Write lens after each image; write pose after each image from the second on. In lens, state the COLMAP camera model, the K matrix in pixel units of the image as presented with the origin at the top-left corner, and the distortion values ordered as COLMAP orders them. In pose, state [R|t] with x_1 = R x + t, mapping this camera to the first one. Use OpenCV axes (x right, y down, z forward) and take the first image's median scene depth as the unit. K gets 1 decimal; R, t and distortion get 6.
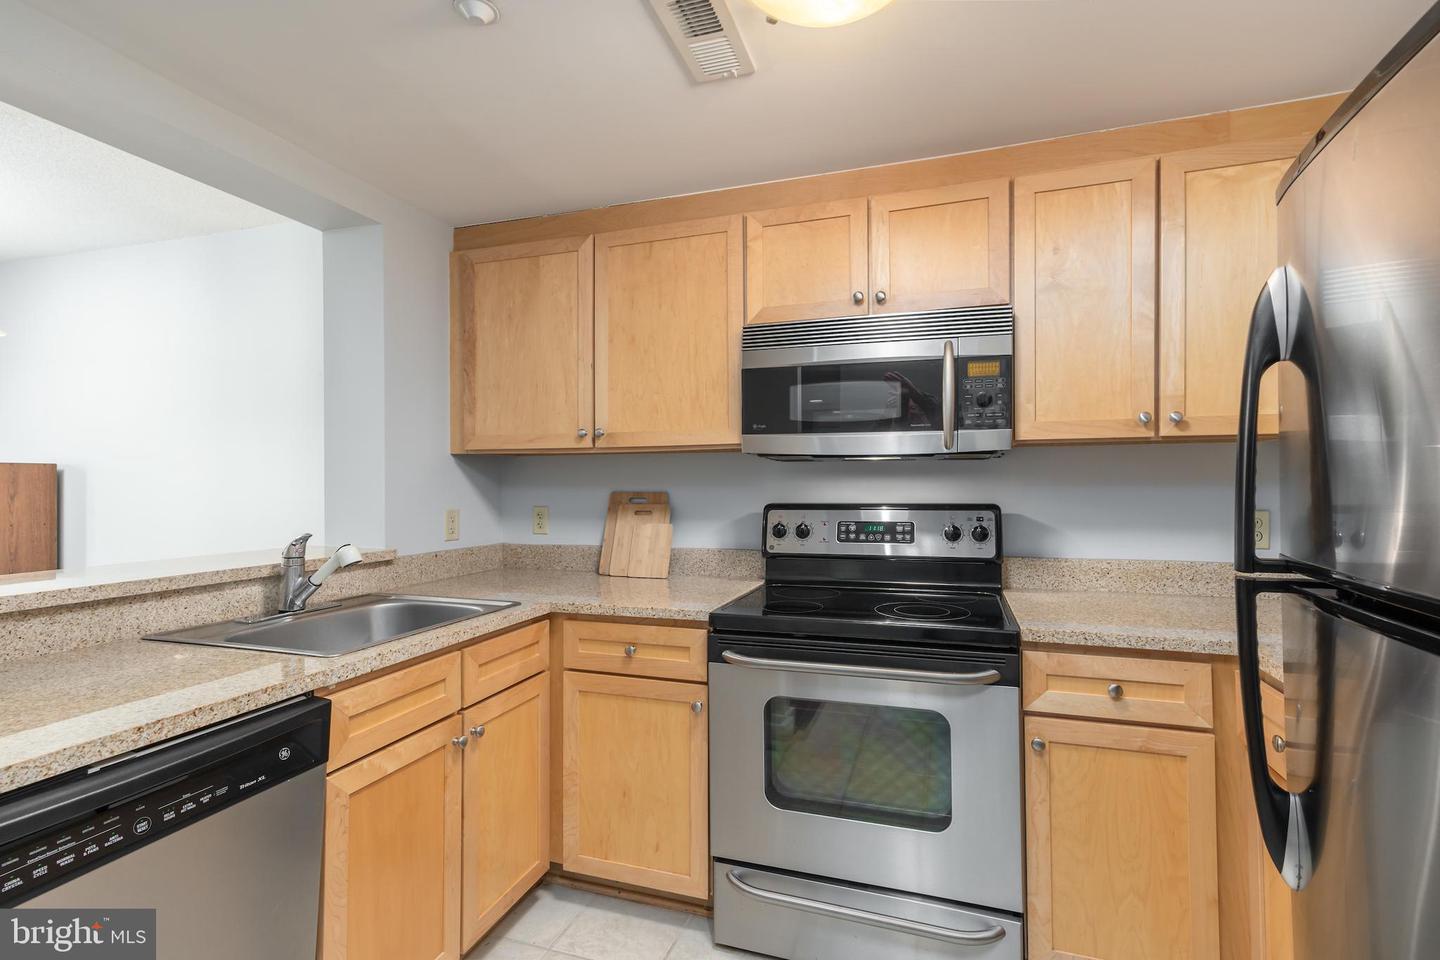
lens RADIAL K [[663.6, 0, 750.2], [0, 663.6, 480.6], [0, 0, 1]] dist [-0.003832, 0.001938]
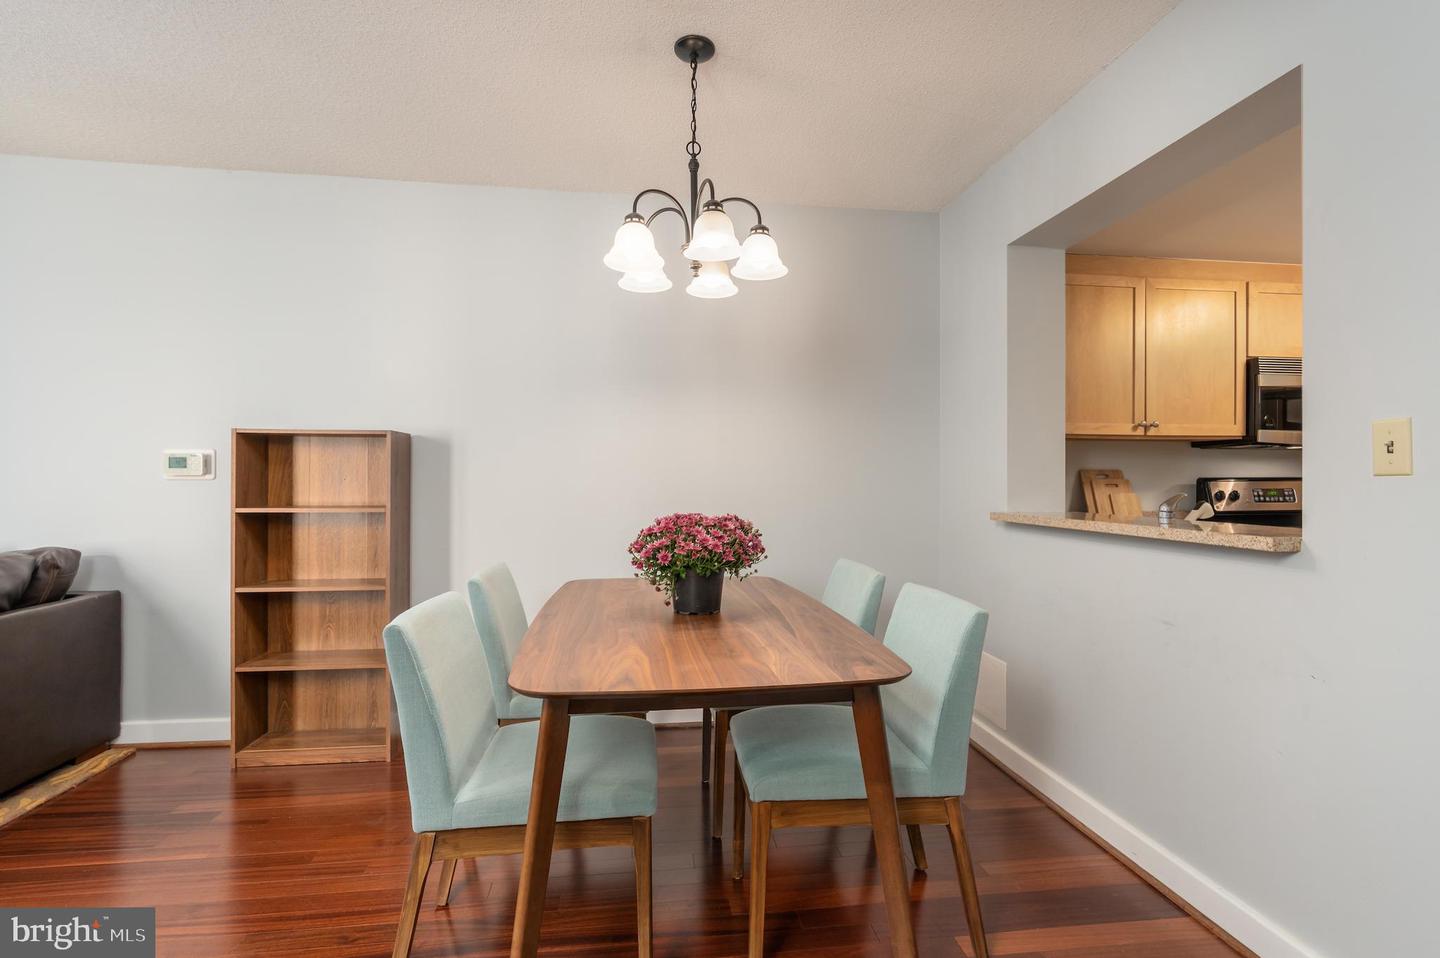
lens RADIAL K [[663.6, 0, 715.9], [0, 663.6, 480.2], [0, 0, 1]] dist [-0.003832, 0.001938]
pose [[0.910085, -0.000656, 0.414420, -1.874687], [-0.004973, 0.999909, 0.012505, 0.033949], [-0.414391, -0.013442, 0.910000, 0.167533]]
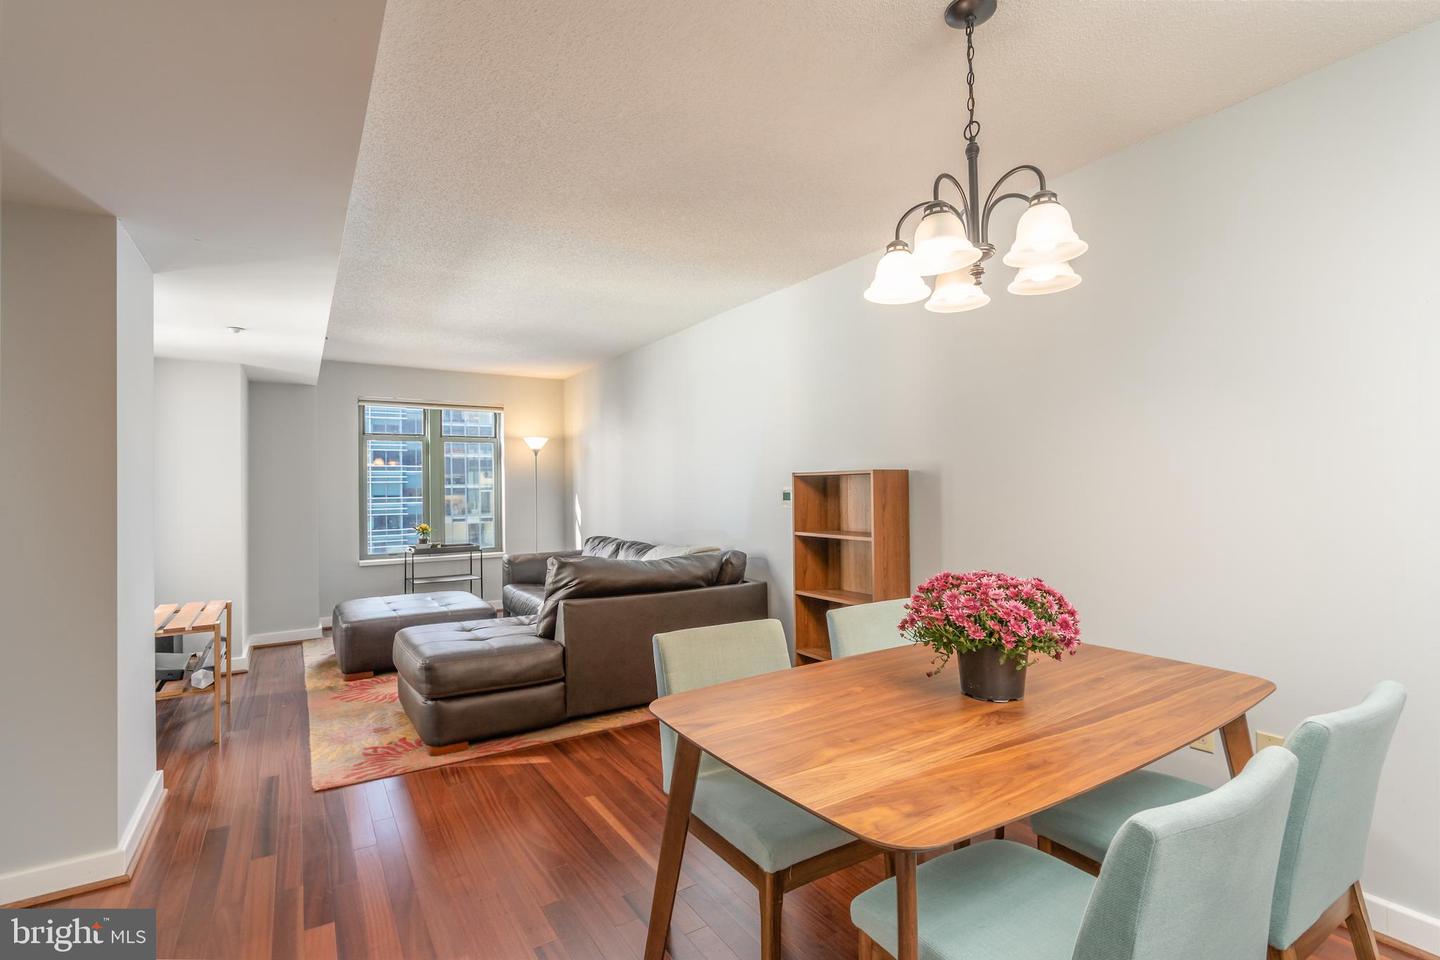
lens RADIAL K [[663.6, 0, 712.2], [0, 663.6, 478.8], [0, 0, 1]] dist [-0.003832, 0.001938]
pose [[0.762238, -0.020007, -0.646988, -1.199586], [0.018196, 0.999790, -0.009479, -0.018993], [0.647041, -0.004547, 0.762442, 0.259203]]
